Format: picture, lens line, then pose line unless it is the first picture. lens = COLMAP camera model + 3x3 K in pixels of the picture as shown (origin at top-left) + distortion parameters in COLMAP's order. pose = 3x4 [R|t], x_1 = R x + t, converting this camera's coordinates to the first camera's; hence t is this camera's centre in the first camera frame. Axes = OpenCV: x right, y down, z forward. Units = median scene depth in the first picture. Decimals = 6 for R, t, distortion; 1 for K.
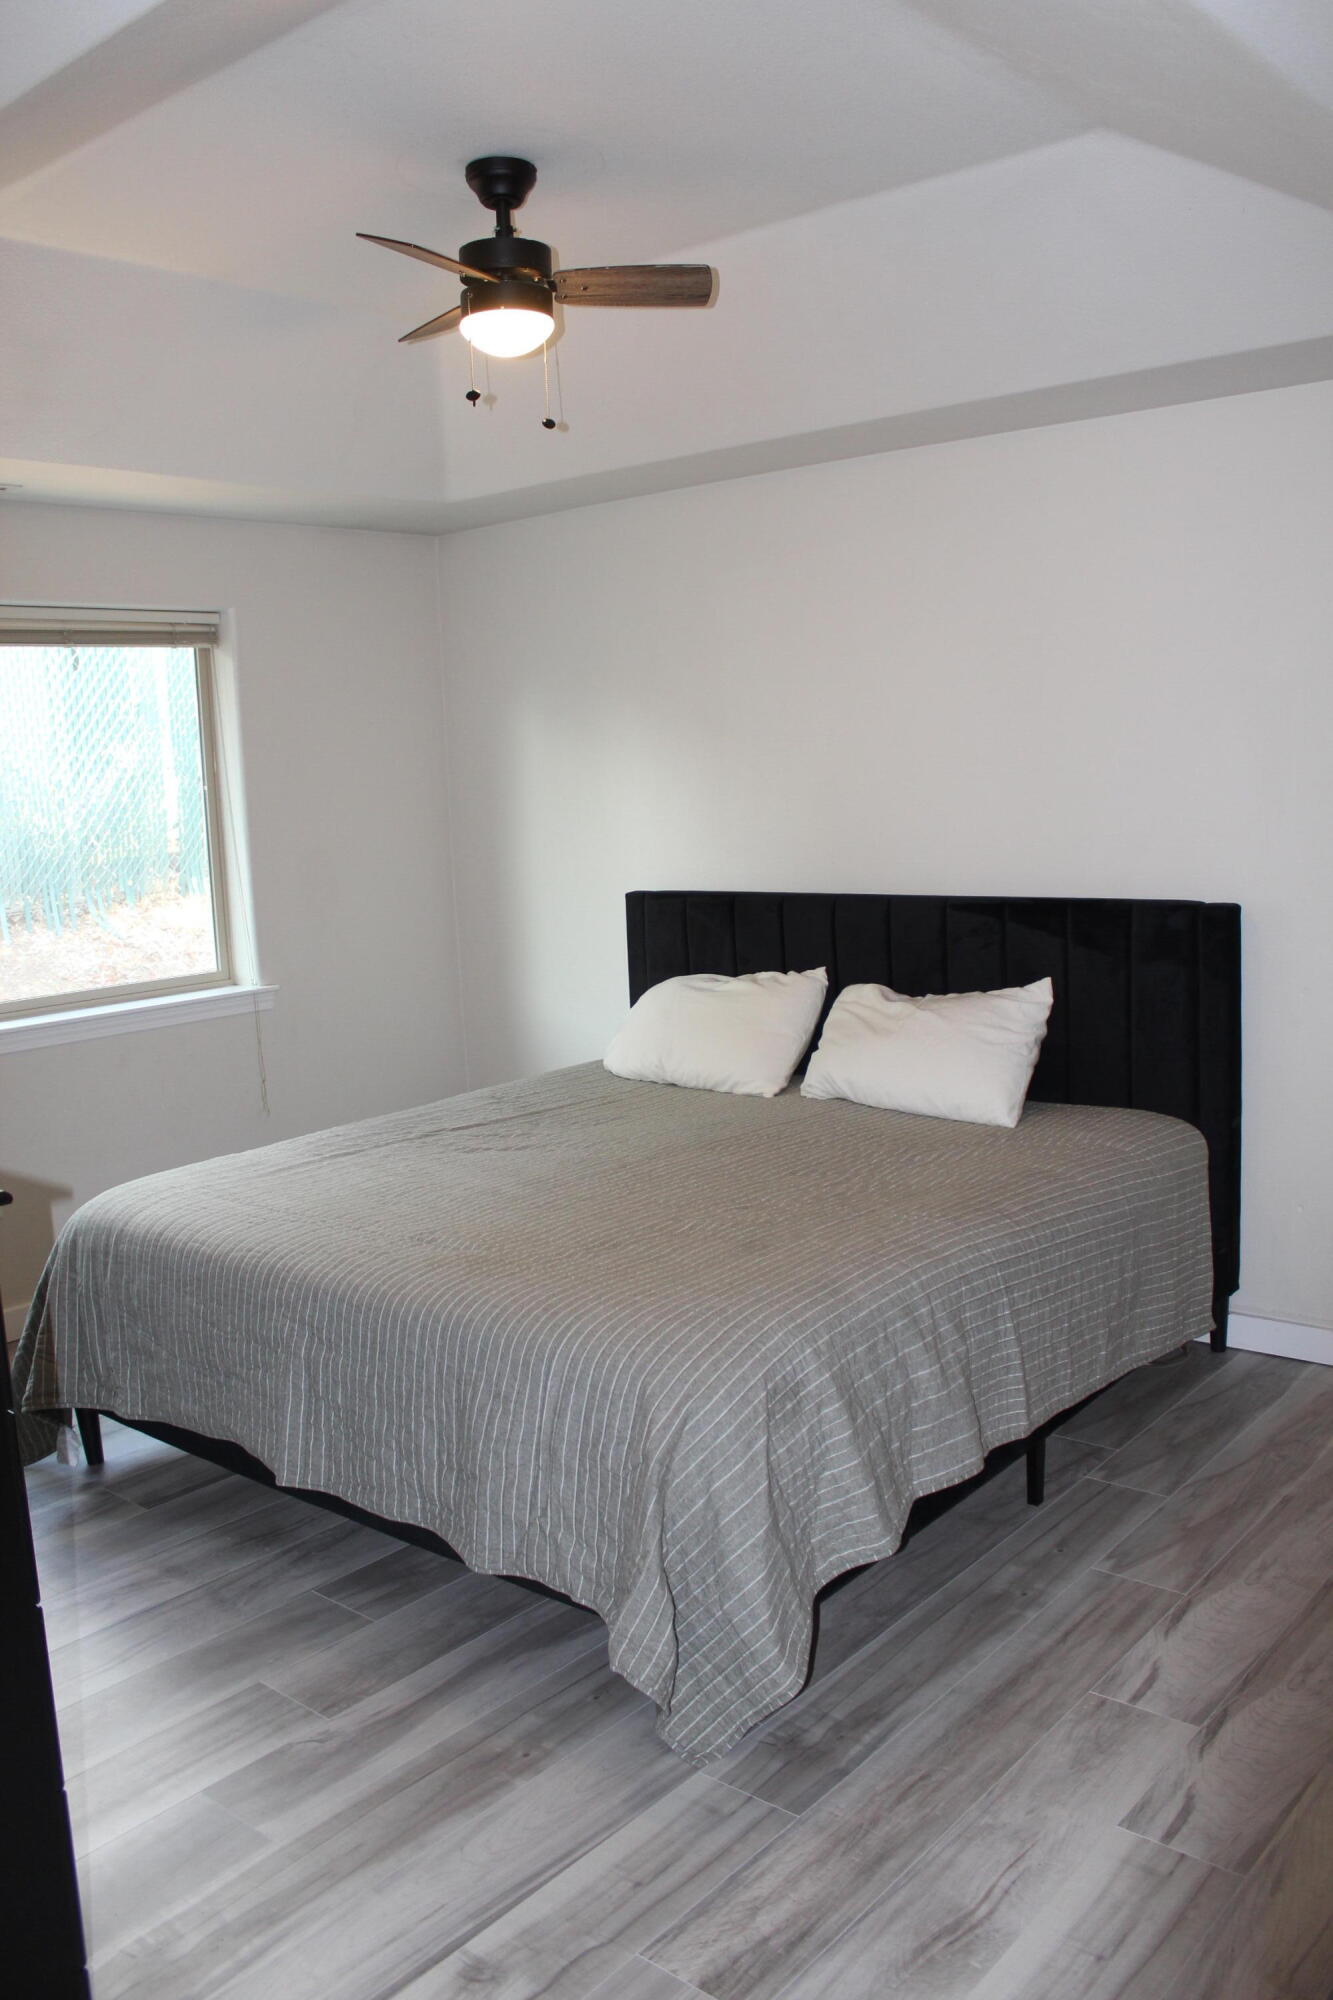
lens RADIAL K [[1654.7, 0, 666.5], [0, 1654.7, 1000.0], [0, 0, 1]] dist [-0.173213, 0.152592]
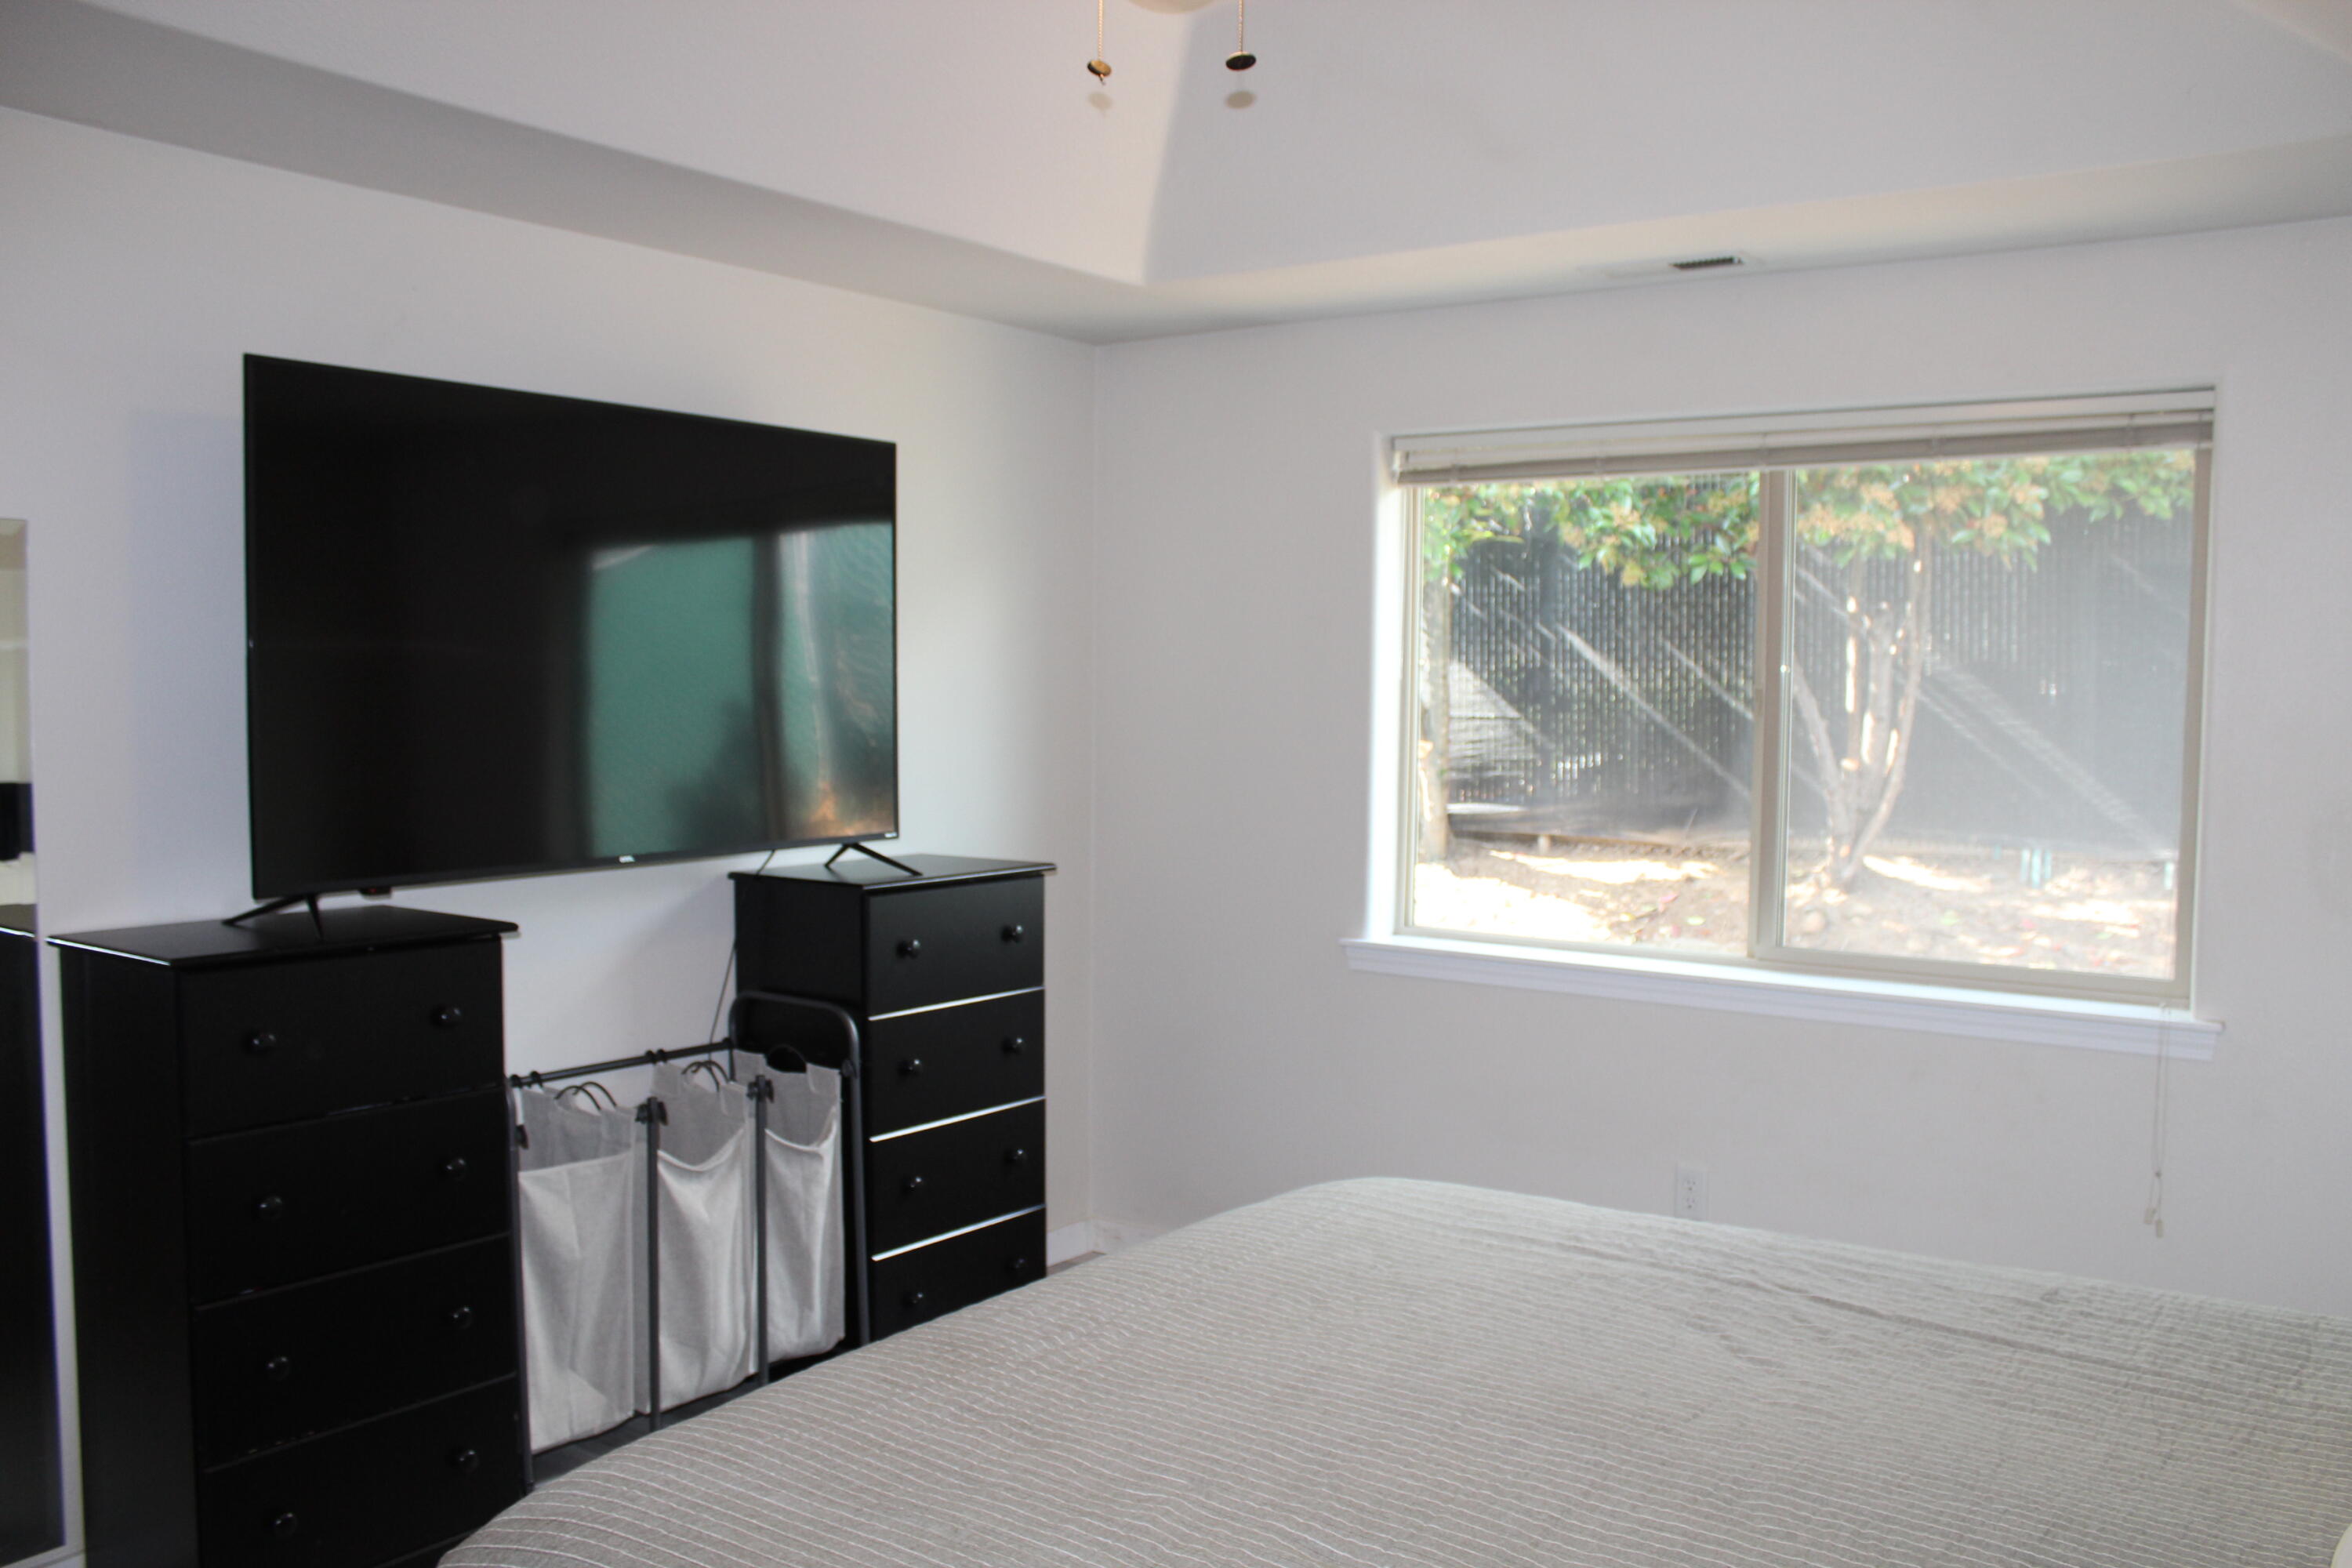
lens RADIAL K [[1945.9, 0, 1206.6], [0, 1945.9, 798.3], [0, 0, 1]] dist [-0.173213, 0.152592]
pose [[0.079099, 0.104449, -0.991380, 0.392126], [-0.147912, 0.984717, 0.091945, -0.098369], [0.985832, 0.139365, 0.093339, 0.590222]]
